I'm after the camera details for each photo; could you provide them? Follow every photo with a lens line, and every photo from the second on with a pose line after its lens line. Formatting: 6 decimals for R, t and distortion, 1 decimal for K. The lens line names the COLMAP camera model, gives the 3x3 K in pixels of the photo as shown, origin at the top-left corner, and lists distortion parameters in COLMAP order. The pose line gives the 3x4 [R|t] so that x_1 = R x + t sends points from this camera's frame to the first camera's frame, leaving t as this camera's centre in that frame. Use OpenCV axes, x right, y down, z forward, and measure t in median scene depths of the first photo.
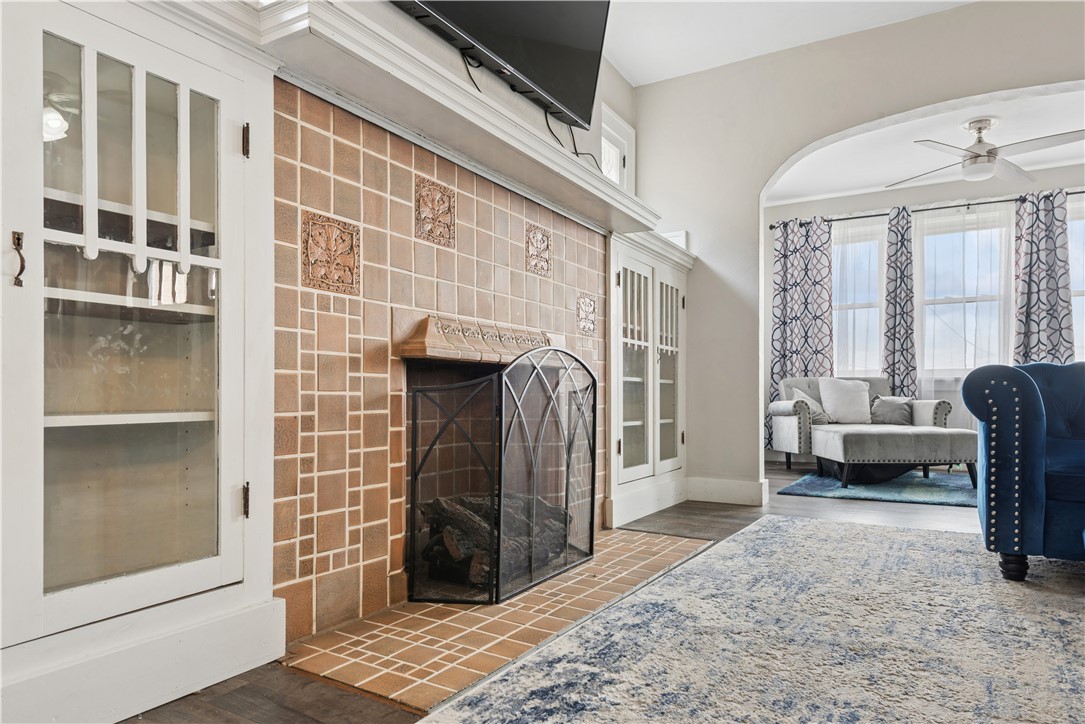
lens RADIAL K [[671.7, 0, 543.7], [0, 671.7, 390.3], [0, 0, 1]] dist [-0.000419, 0.000176]
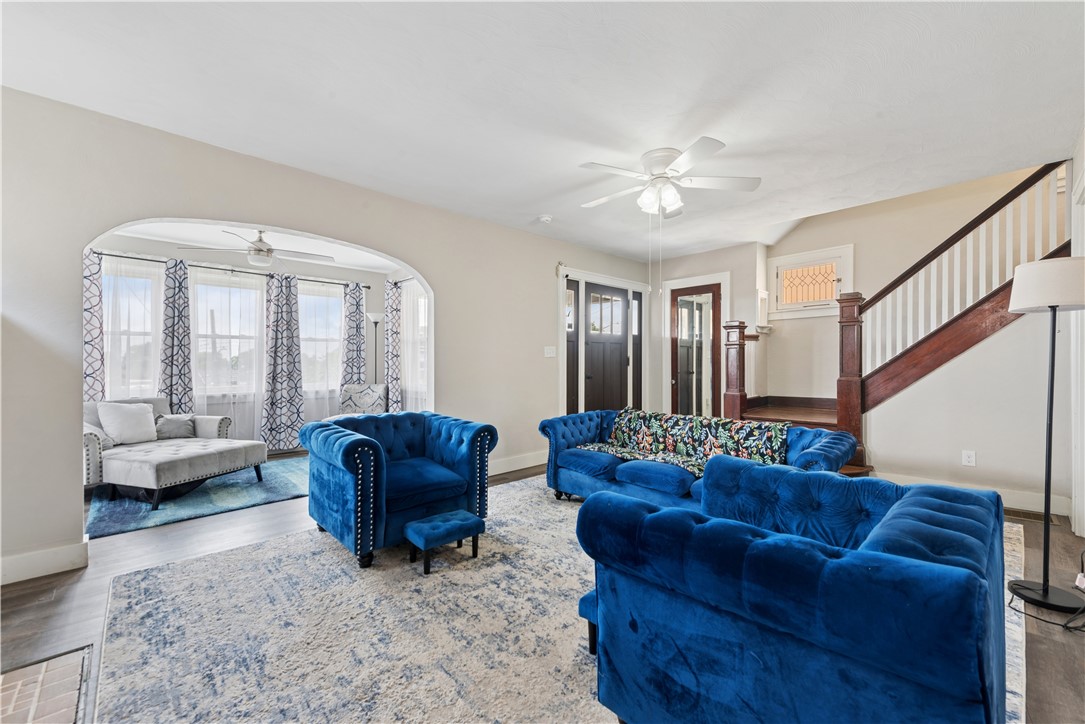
lens RADIAL K [[442.2, 0, 561.0], [0, 442.2, 360.8], [0, 0, 1]] dist [0.002143, 0.000168]
pose [[0.252854, 0.004313, 0.967495, -0.092169], [-0.000570, 0.999991, -0.004308, -0.088256], [-0.967504, 0.000538, 0.252854, 0.110548]]
